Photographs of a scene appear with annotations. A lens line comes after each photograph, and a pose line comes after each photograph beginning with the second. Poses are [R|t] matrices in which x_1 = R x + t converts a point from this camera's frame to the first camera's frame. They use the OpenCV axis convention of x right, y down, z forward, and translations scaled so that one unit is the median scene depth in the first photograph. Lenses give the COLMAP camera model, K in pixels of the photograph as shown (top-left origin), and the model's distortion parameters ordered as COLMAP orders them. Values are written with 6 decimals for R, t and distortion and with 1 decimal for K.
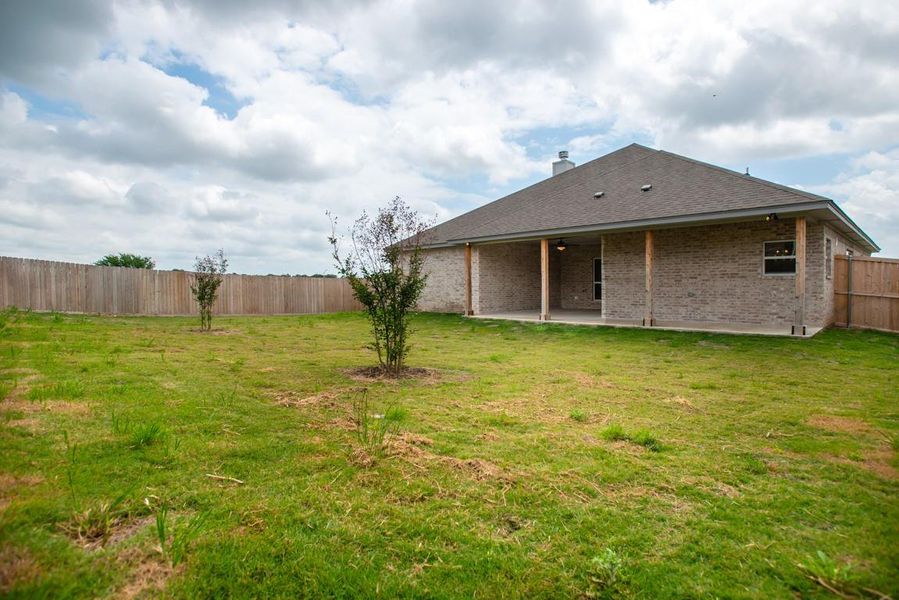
lens RADIAL K [[468.9, 0, 476.9], [0, 468.9, 297.1], [0, 0, 1]] dist [-0.027394, 0.000547]
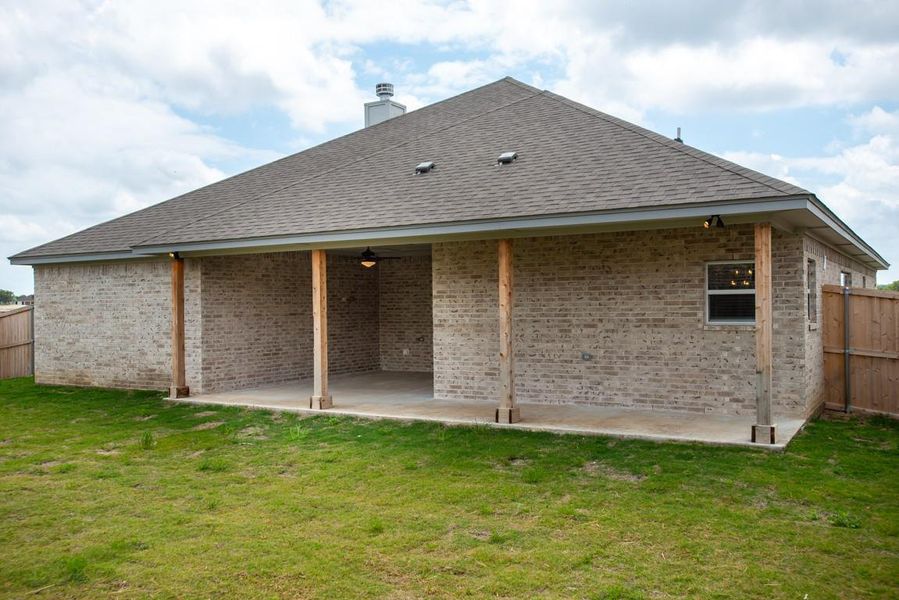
lens RADIAL K [[781.9, 0, 475.7], [0, 781.9, 301.3], [0, 0, 1]] dist [0.012361, 0.003657]
pose [[0.972114, -0.002854, 0.234492, 0.128086], [0.010596, 0.999439, -0.031763, -0.044980], [-0.234270, 0.033362, 0.971599, 0.154301]]
